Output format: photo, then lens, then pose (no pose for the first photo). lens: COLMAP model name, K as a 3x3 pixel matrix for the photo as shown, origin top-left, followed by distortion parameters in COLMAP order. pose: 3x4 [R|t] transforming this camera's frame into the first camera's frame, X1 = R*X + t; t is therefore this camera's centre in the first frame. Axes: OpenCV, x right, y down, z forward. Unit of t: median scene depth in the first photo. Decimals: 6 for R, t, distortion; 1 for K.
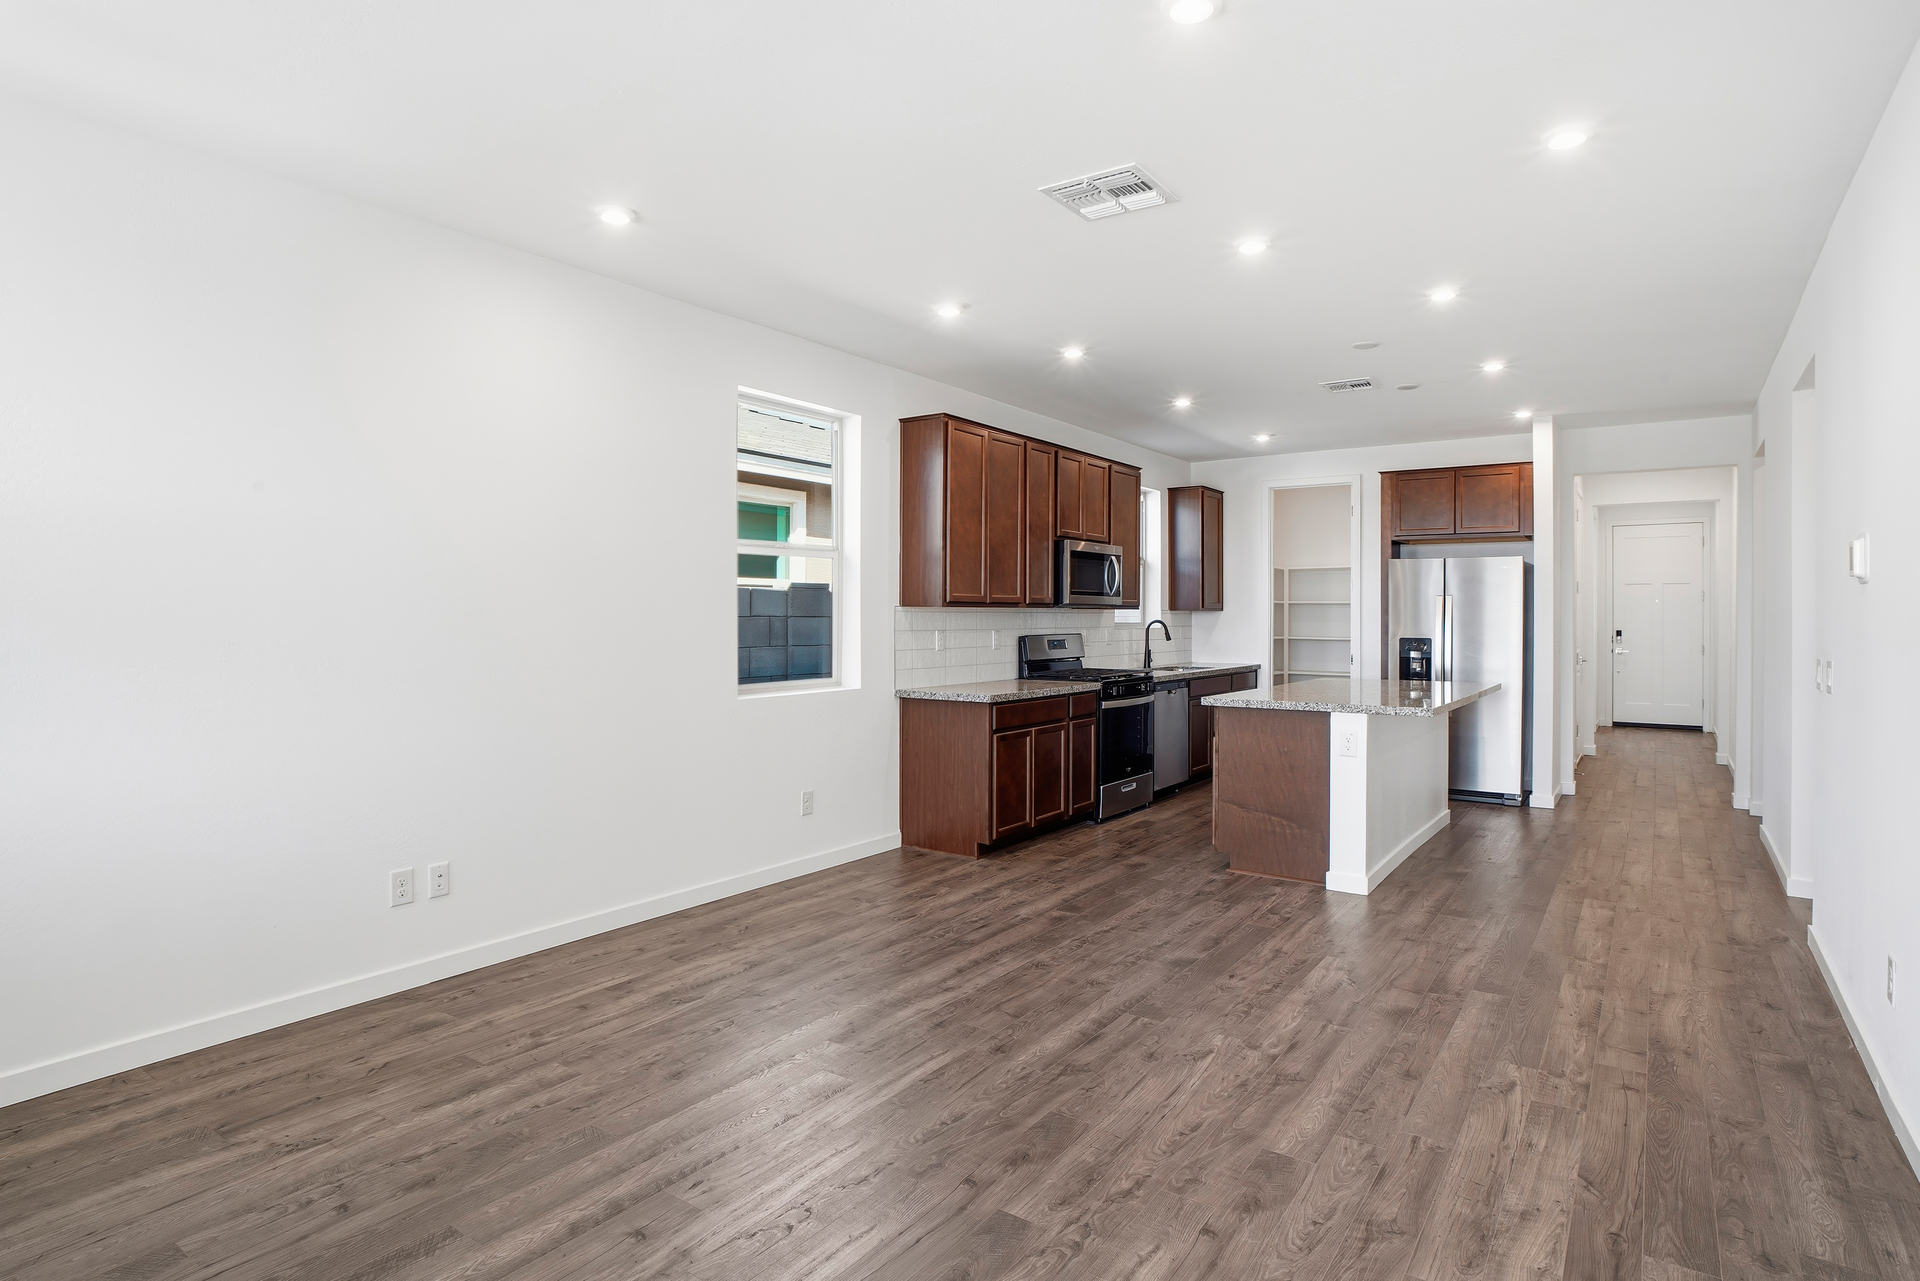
lens RADIAL K [[1024.5, 0, 950.5], [0, 1024.5, 633.6], [0, 0, 1]] dist [-0.065490, 0.031933]
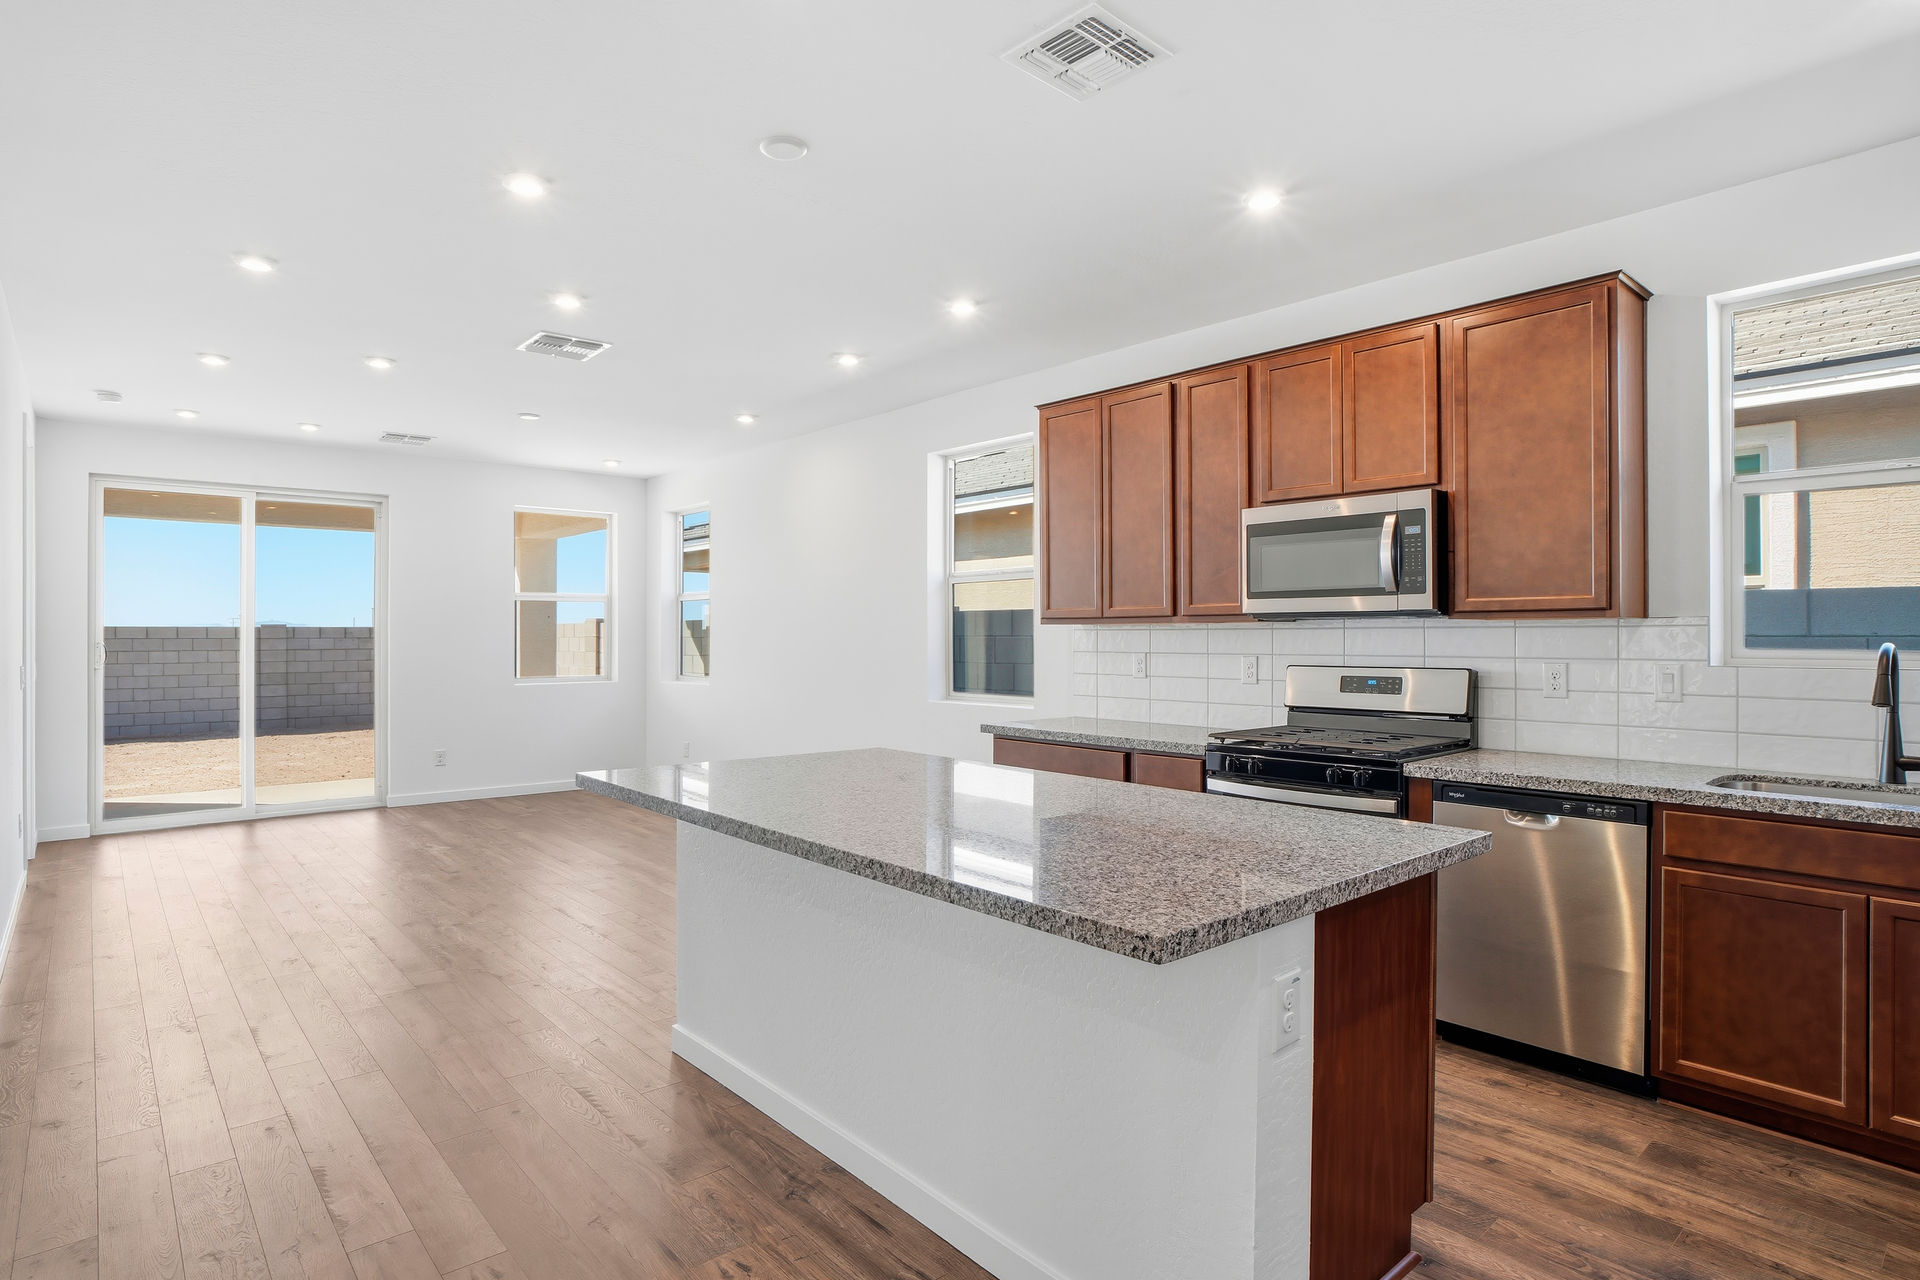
lens RADIAL K [[1024.5, 0, 950.5], [0, 1024.5, 633.1], [0, 0, 1]] dist [-0.065490, 0.031933]
pose [[-0.242661, -0.007416, -0.970083, 0.685199], [-0.017637, 0.999839, -0.003231, -0.011315], [0.969951, 0.016326, -0.242753, 0.898539]]
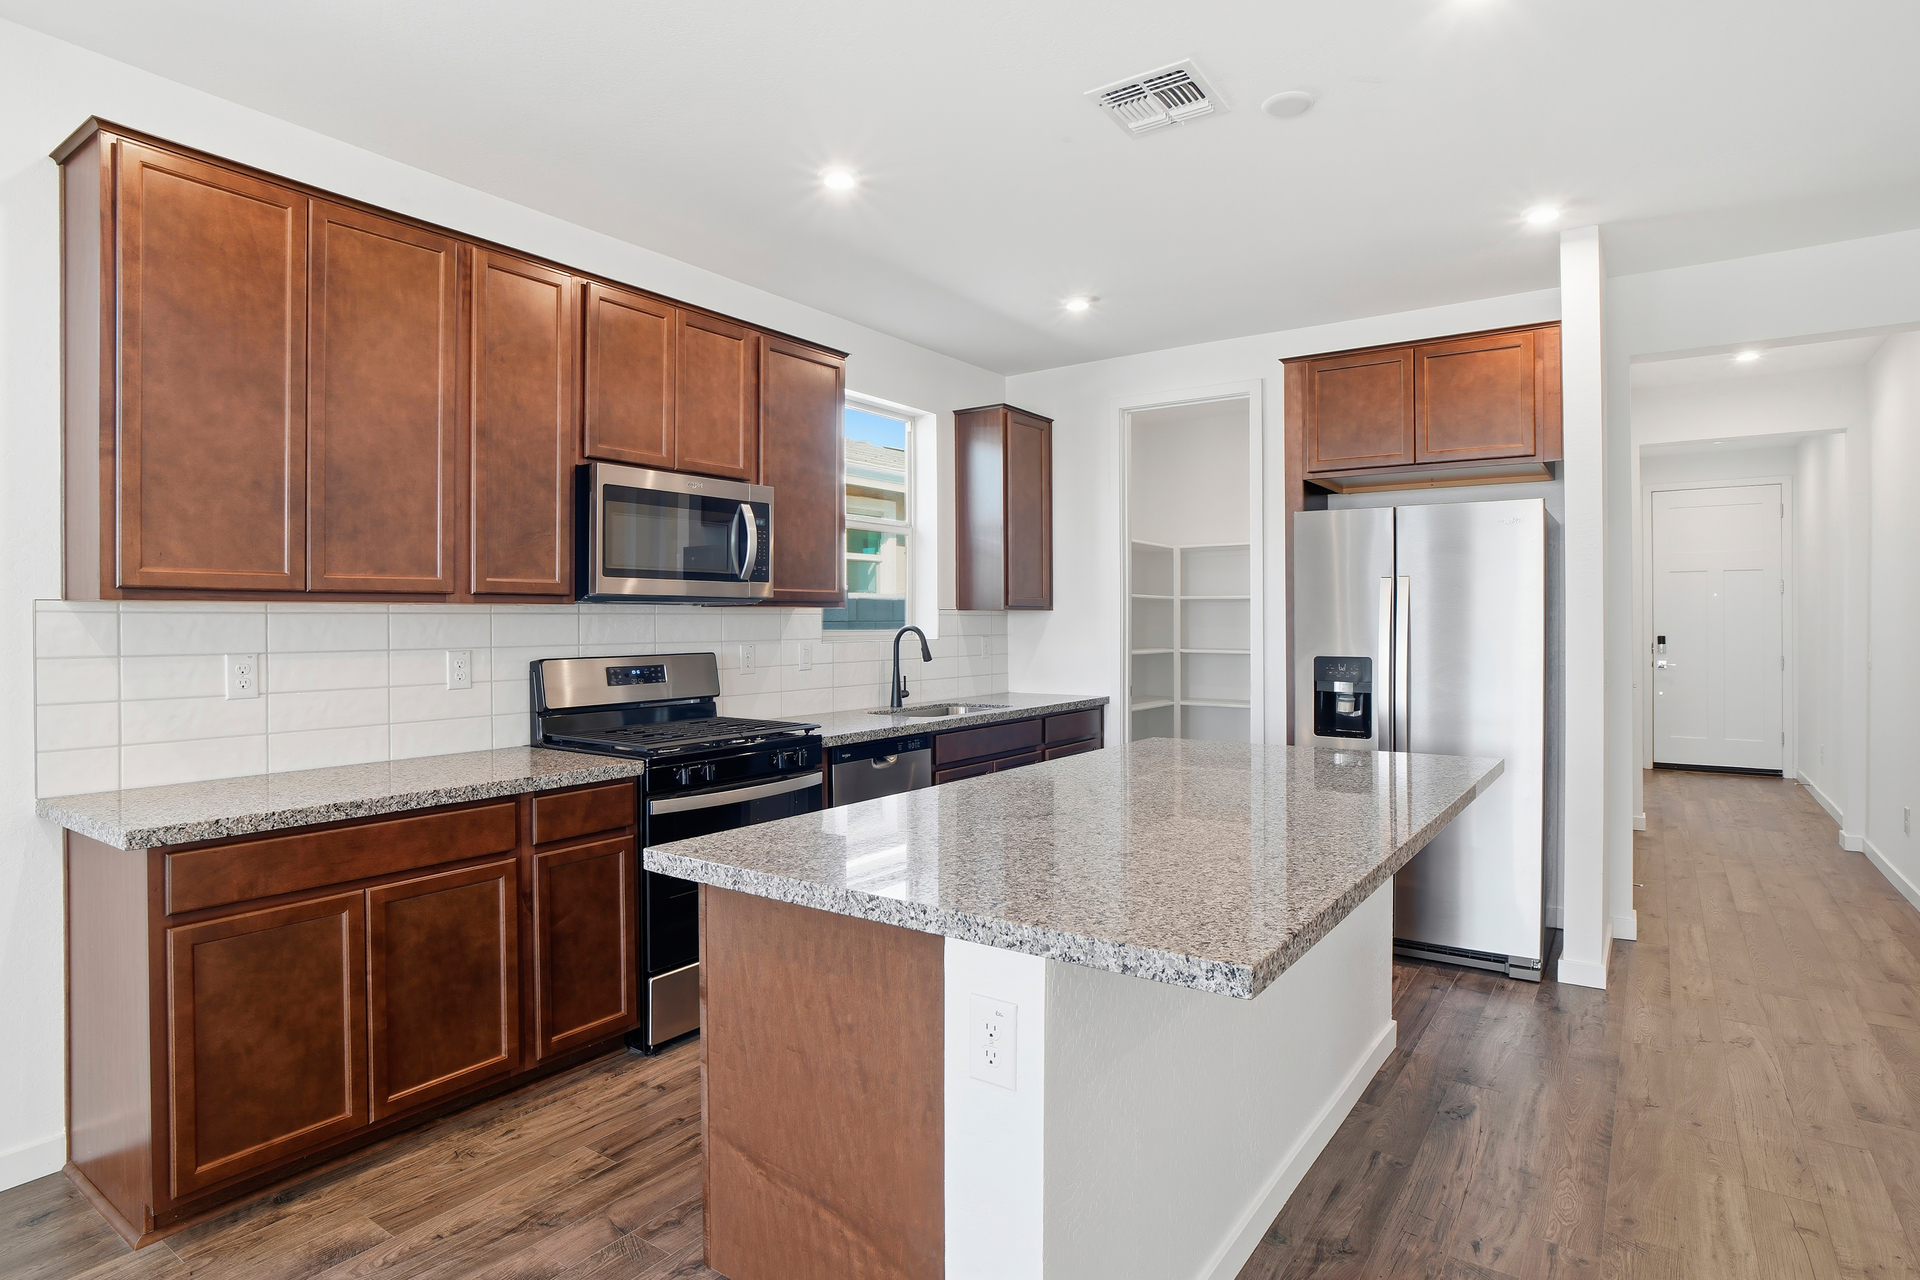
lens RADIAL K [[1024.5, 0, 950.5], [0, 1024.5, 633.1], [0, 0, 1]] dist [-0.065490, 0.031933]
pose [[0.999986, -0.004477, 0.002882, 0.257245], [0.004487, 0.999984, -0.003488, -0.007702], [-0.002867, 0.003501, 0.999990, 0.475301]]
